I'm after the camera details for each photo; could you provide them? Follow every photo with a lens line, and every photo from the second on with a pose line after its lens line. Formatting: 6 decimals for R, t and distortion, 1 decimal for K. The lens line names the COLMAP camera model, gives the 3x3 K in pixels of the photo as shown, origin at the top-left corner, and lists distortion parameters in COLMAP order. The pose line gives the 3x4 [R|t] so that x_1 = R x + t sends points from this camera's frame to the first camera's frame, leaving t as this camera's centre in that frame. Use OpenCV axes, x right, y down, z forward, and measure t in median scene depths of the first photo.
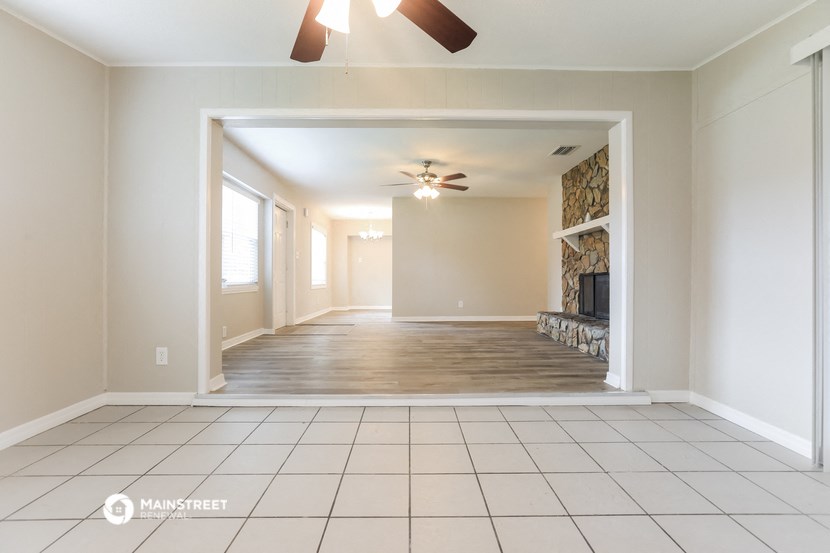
lens RADIAL K [[376.3, 0, 415.0], [0, 376.3, 276.5], [0, 0, 1]] dist [-0.047810, 0.021774]
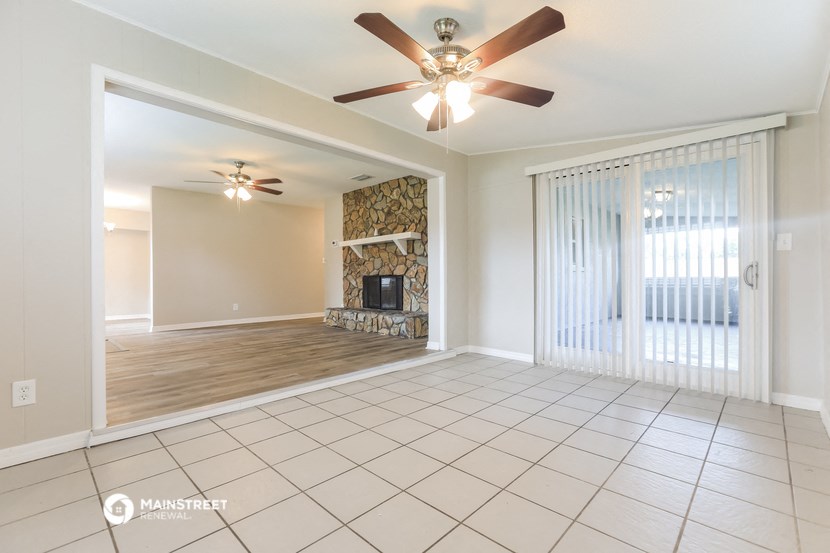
lens RADIAL K [[376.3, 0, 415.0], [0, 376.3, 276.5], [0, 0, 1]] dist [-0.047810, 0.021774]
pose [[0.701688, -0.002781, 0.712479, -0.350902], [0.006339, 0.999977, -0.002340, -0.000524], [-0.712456, 0.006158, 0.701690, -0.014402]]
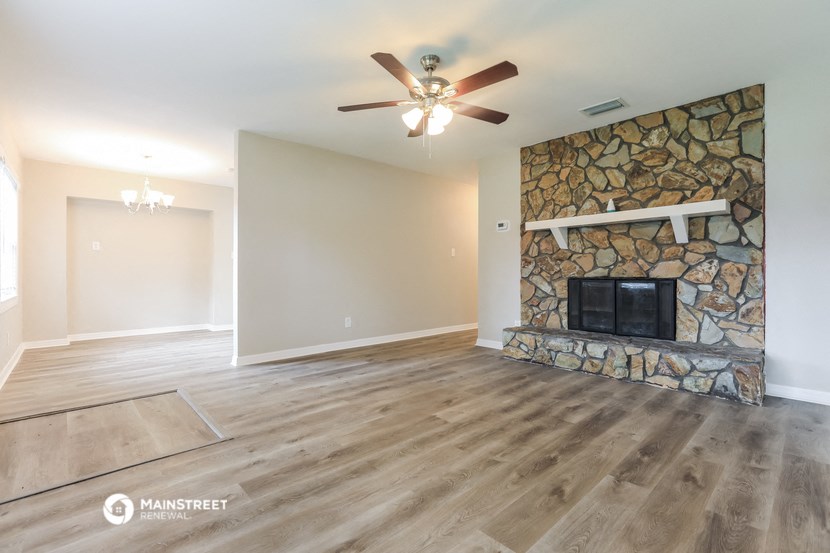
lens RADIAL K [[376.3, 0, 415.0], [0, 376.3, 276.5], [0, 0, 1]] dist [-0.047810, 0.021774]
pose [[0.743864, -0.006163, 0.668303, -0.326006], [-0.002683, 0.999922, 0.012207, -0.018365], [-0.668326, -0.010873, 0.743789, 0.657943]]
